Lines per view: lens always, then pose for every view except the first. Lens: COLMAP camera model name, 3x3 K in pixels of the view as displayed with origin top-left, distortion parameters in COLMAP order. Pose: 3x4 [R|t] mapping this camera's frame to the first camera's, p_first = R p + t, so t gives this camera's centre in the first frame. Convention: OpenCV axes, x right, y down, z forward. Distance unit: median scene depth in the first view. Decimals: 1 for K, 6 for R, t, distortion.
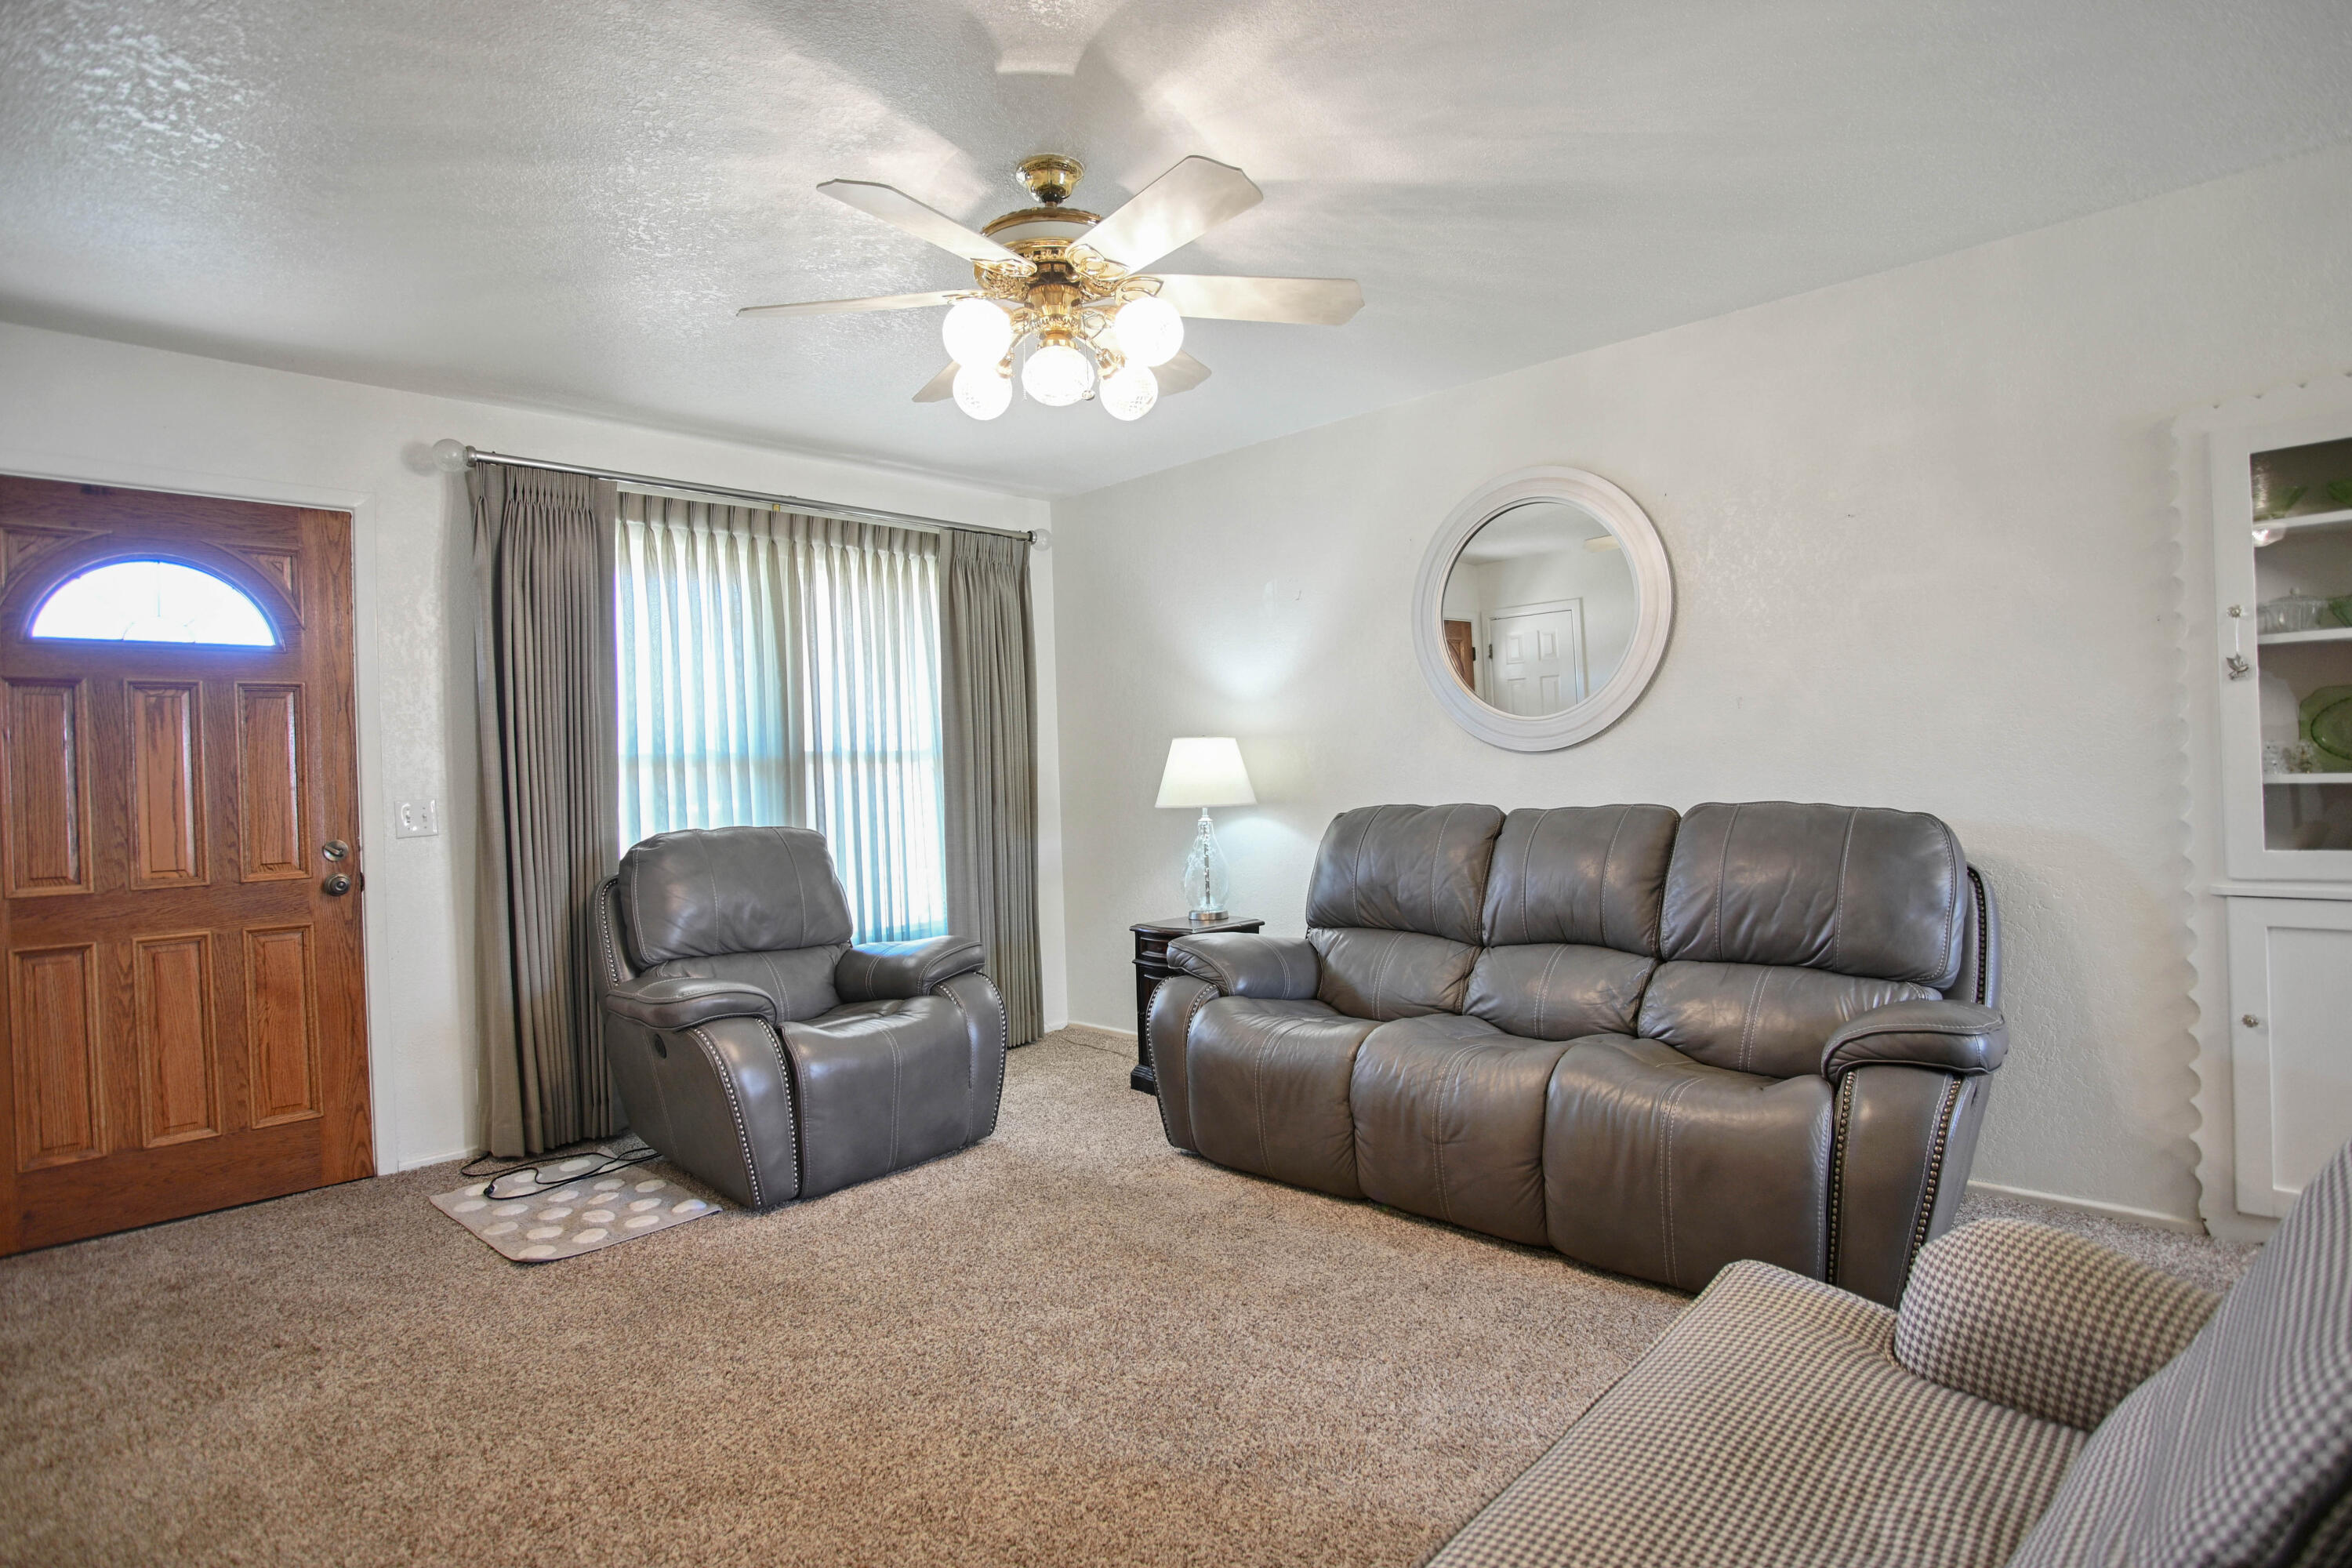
lens RADIAL K [[1189.0, 0, 1175.9], [0, 1189.0, 775.7], [0, 0, 1]] dist [-0.080330, 0.033106]
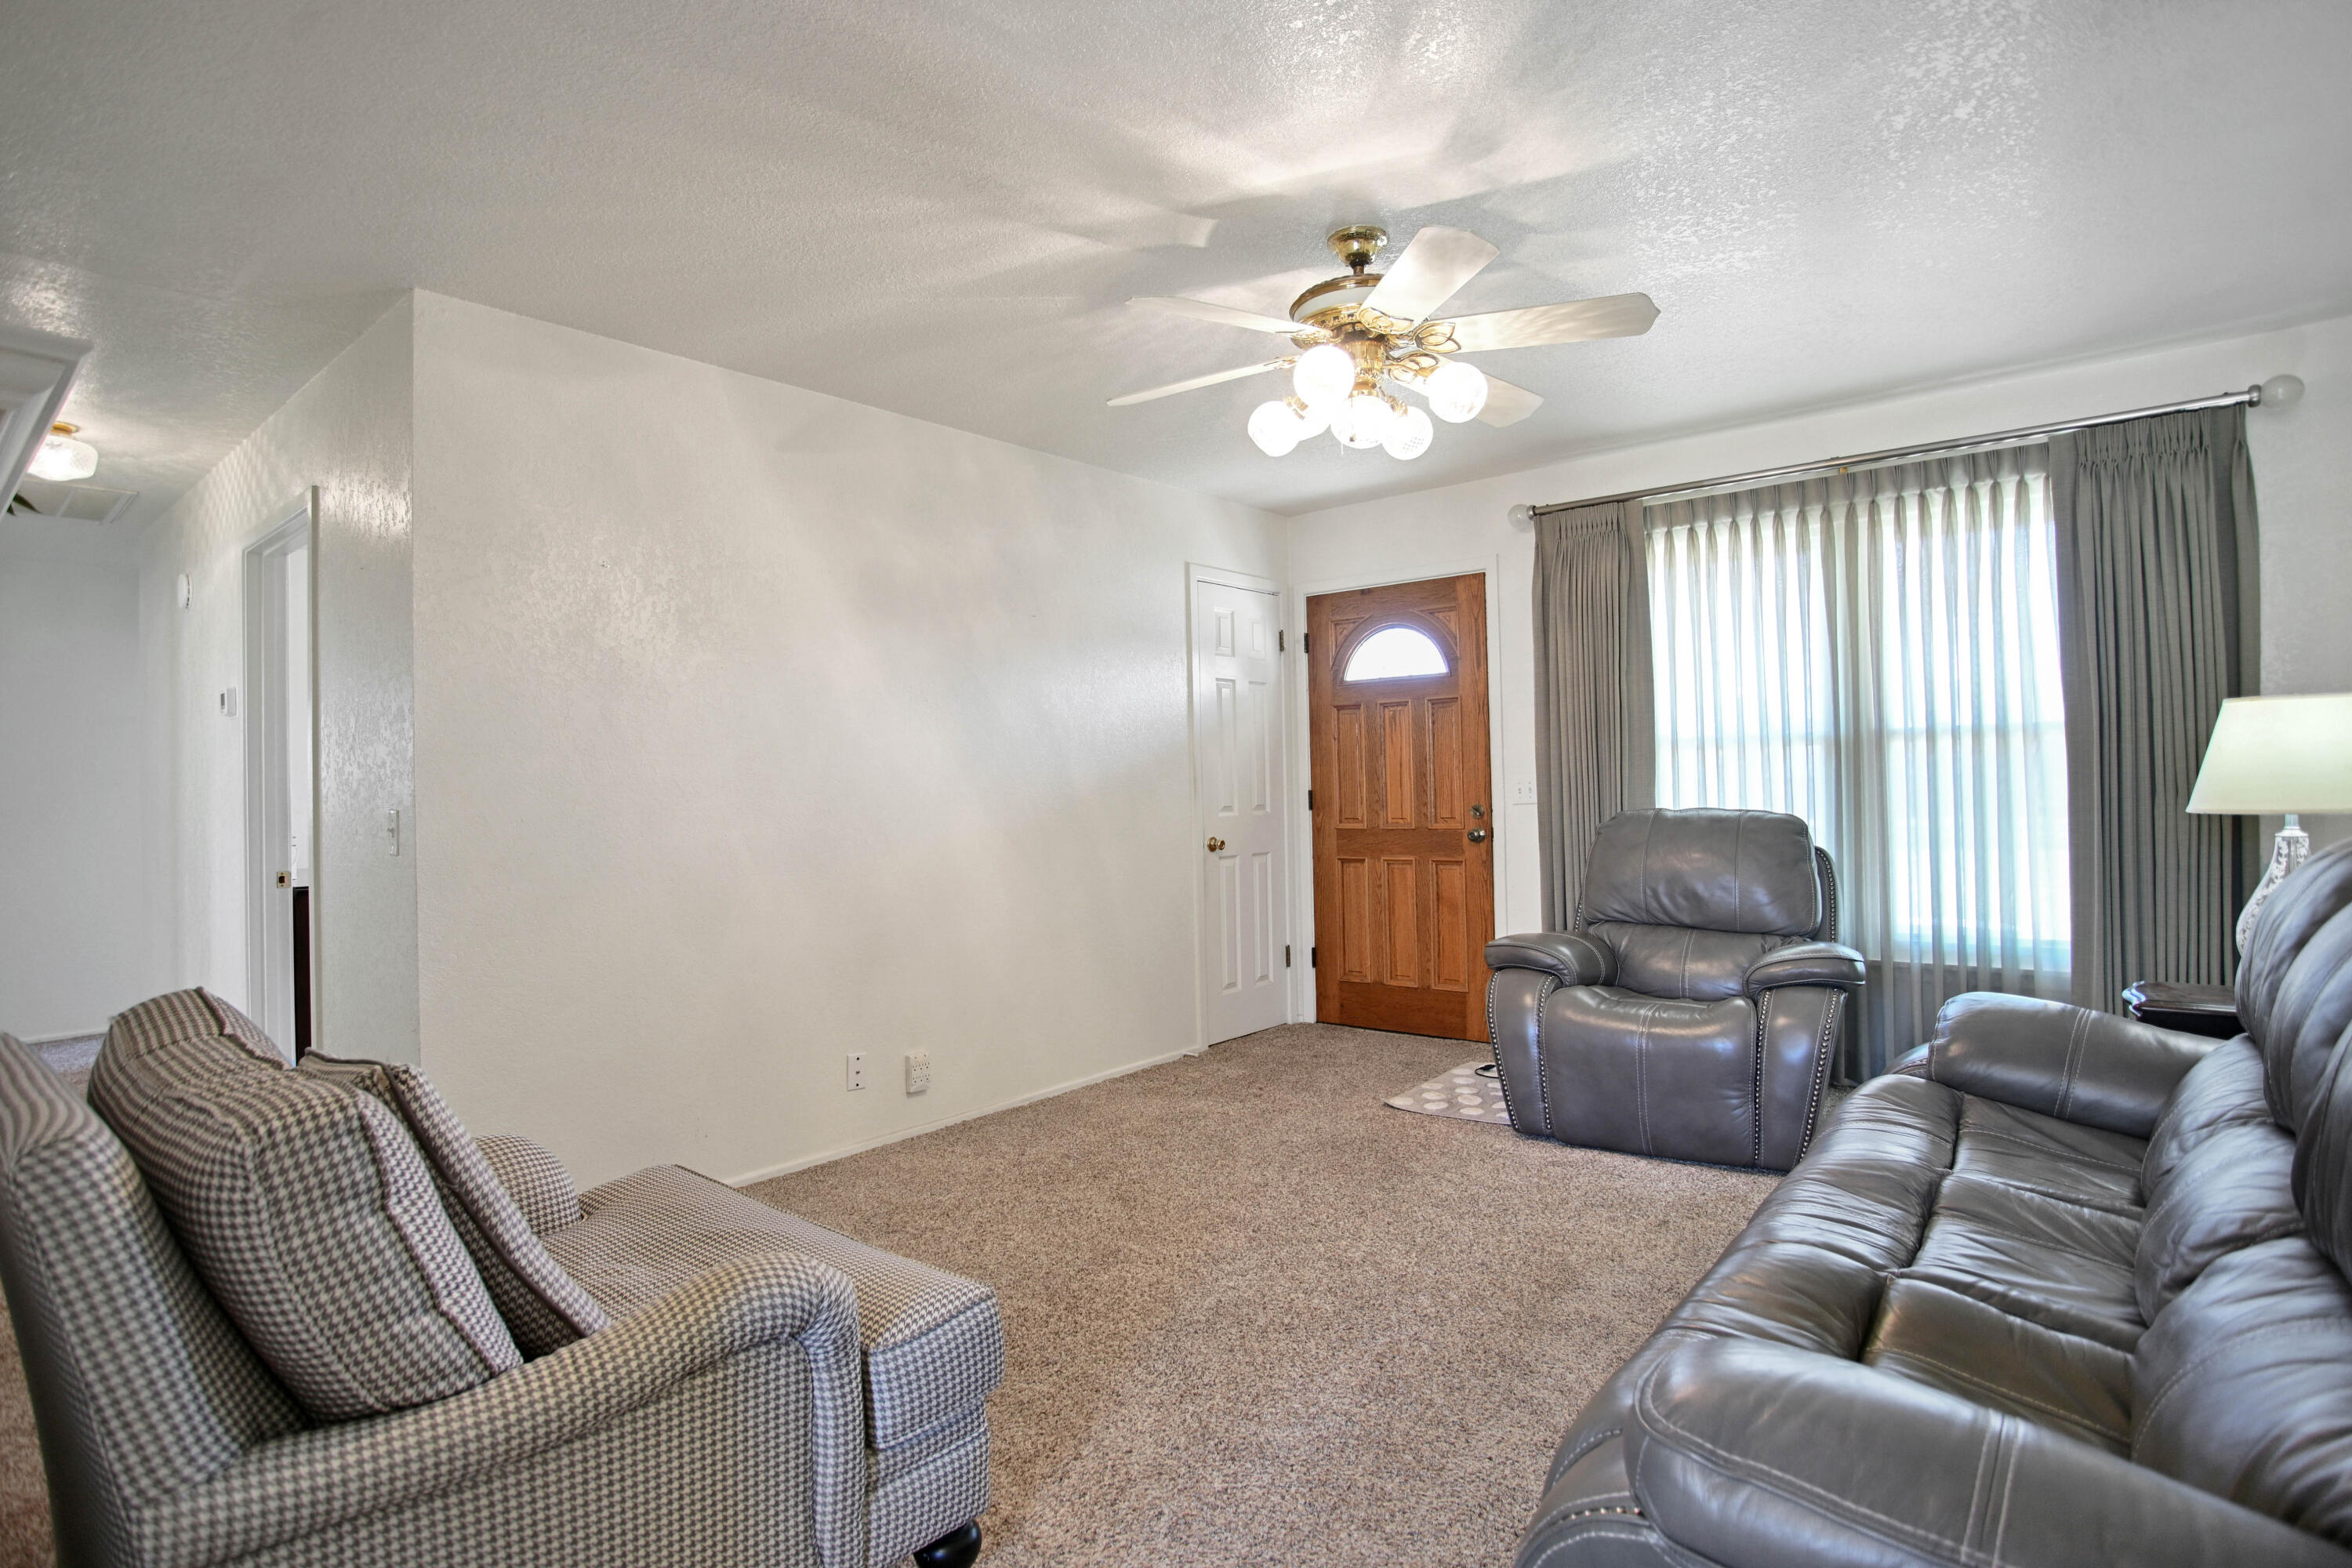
lens RADIAL K [[1189.0, 0, 1175.9], [0, 1189.0, 775.7], [0, 0, 1]] dist [-0.080330, 0.033106]
pose [[0.080009, 0.023962, -0.996506, 0.743833], [0.021149, 0.999445, 0.025730, -0.026258], [0.996570, -0.023133, 0.079458, 0.533058]]
